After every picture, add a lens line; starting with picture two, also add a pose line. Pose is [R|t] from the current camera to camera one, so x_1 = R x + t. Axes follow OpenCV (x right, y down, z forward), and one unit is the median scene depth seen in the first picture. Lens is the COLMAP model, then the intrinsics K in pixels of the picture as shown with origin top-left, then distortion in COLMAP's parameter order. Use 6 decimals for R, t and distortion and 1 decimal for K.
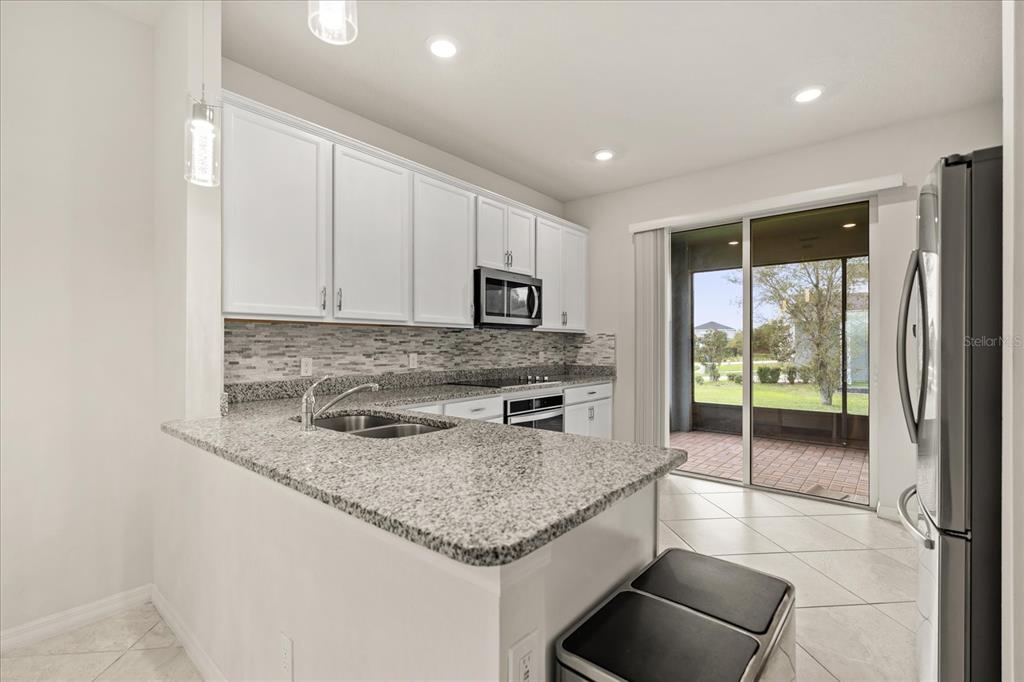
lens RADIAL K [[465.5, 0, 511.7], [0, 465.5, 344.6], [0, 0, 1]] dist [-0.000612, 0.000593]
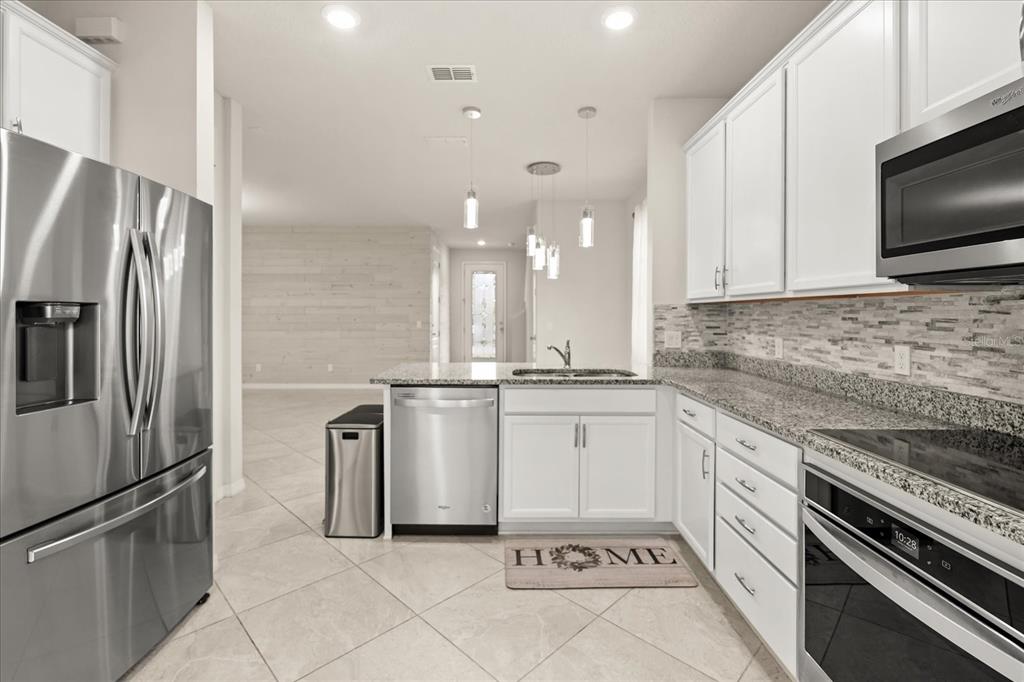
lens RADIAL K [[465.5, 0, 500.4], [0, 465.5, 314.0], [0, 0, 1]] dist [-0.000612, 0.000593]
pose [[-0.783191, -0.002845, -0.621775, 0.463164], [-0.004507, 0.999989, 0.001102, -0.014551], [0.621765, 0.003666, -0.783195, 1.140396]]
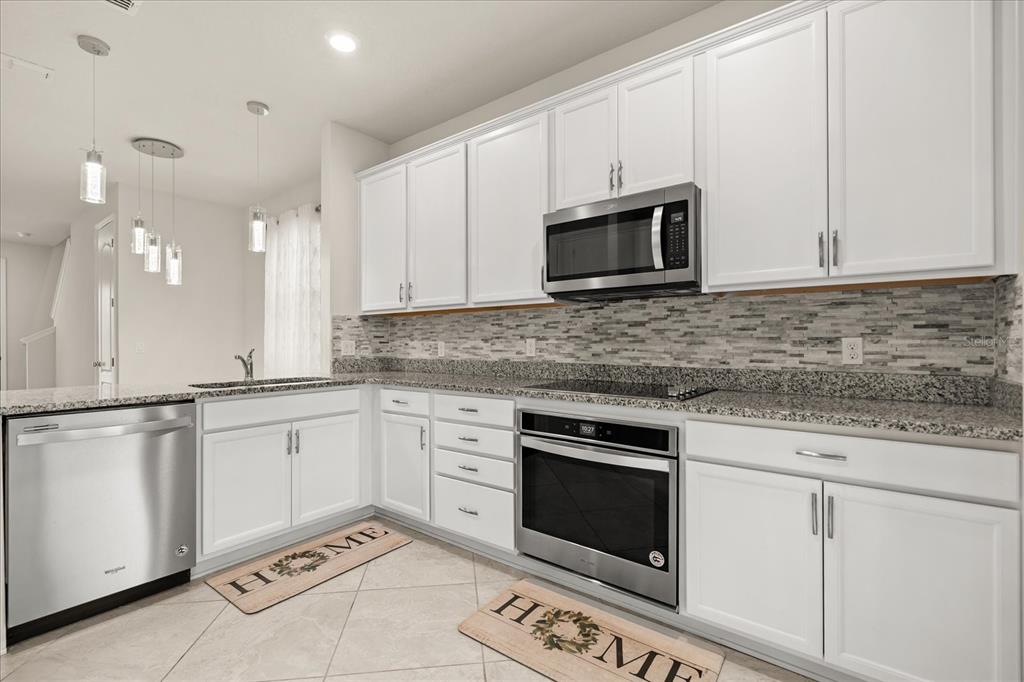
lens RADIAL K [[465.5, 0, 509.0], [0, 465.5, 341.0], [0, 0, 1]] dist [-0.000612, 0.000593]
pose [[0.015404, -0.004596, -0.999871, 0.640181], [0.002018, 0.999988, -0.004566, 0.027035], [0.999879, -0.001947, 0.015413, 0.958828]]
